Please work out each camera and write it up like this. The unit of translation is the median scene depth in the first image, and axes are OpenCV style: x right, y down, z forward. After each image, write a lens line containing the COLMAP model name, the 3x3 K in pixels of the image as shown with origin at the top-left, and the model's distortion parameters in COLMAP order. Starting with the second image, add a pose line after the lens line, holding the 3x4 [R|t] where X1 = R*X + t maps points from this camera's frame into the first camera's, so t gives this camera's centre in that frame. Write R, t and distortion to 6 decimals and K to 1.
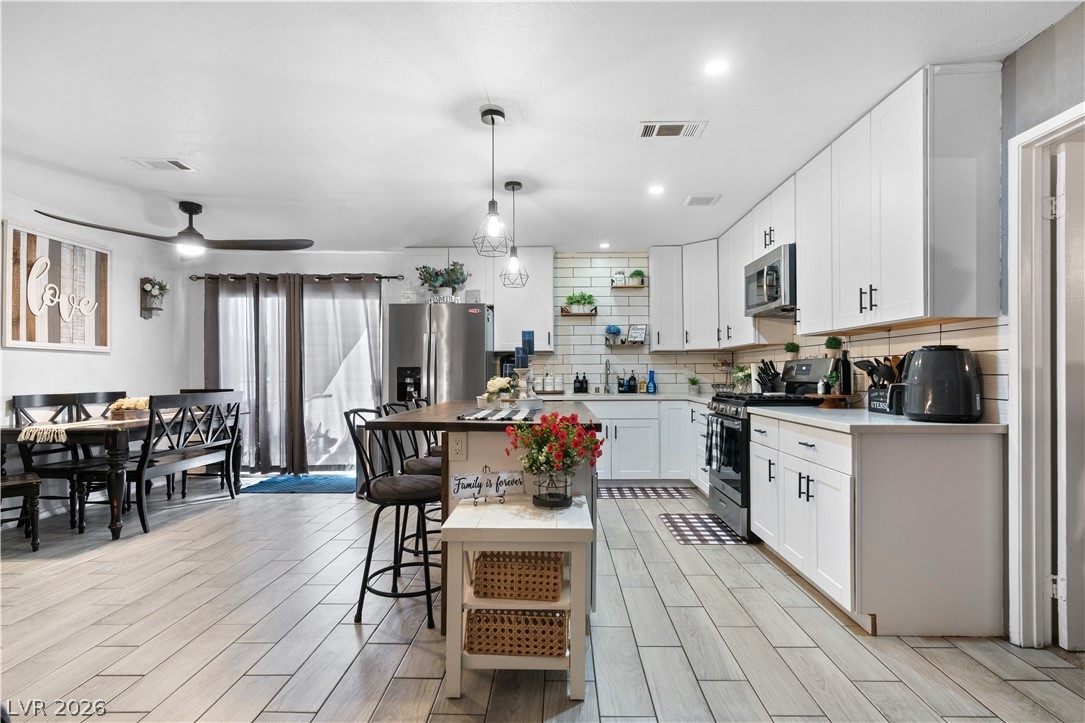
lens RADIAL K [[533.7, 0, 547.1], [0, 533.7, 365.5], [0, 0, 1]] dist [-0.001628, 0.001710]
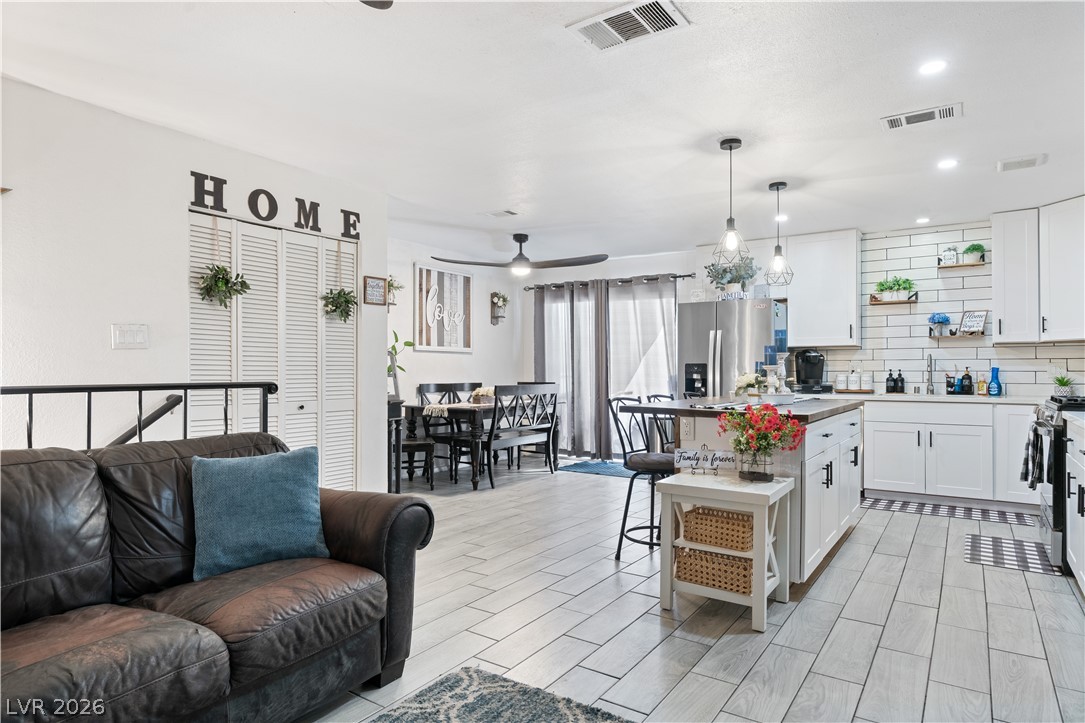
lens RADIAL K [[627.6, 0, 542.5], [0, 627.6, 361.5], [0, 0, 1]] dist [0.001351, 0.000879]
pose [[0.836716, -0.002845, -0.547629, 0.176989], [0.003948, 0.999992, 0.000838, -0.003485], [0.547622, -0.002863, 0.836721, -0.203774]]
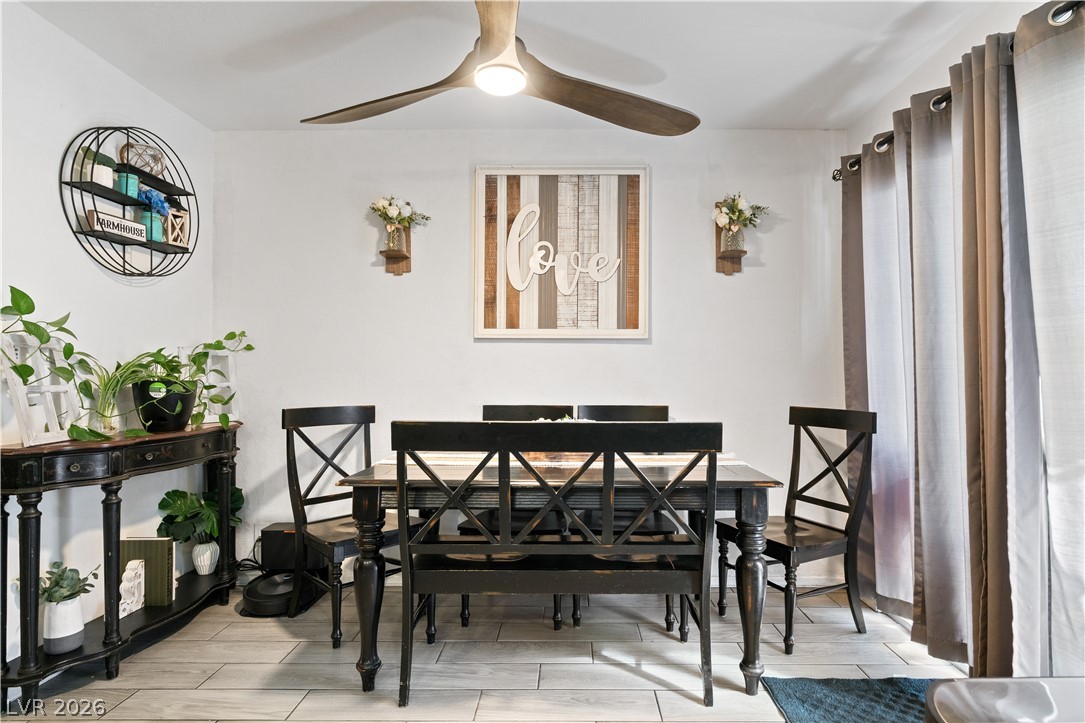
lens RADIAL K [[578.3, 0, 542.5], [0, 578.3, 361.5], [0, 0, 1]] dist [-0.000169, 0.000408]
pose [[0.005072, -0.023662, -0.999707, -0.198190], [0.012461, 0.999644, -0.023597, 0.015349], [0.999909, -0.012337, 0.005365, 0.966214]]
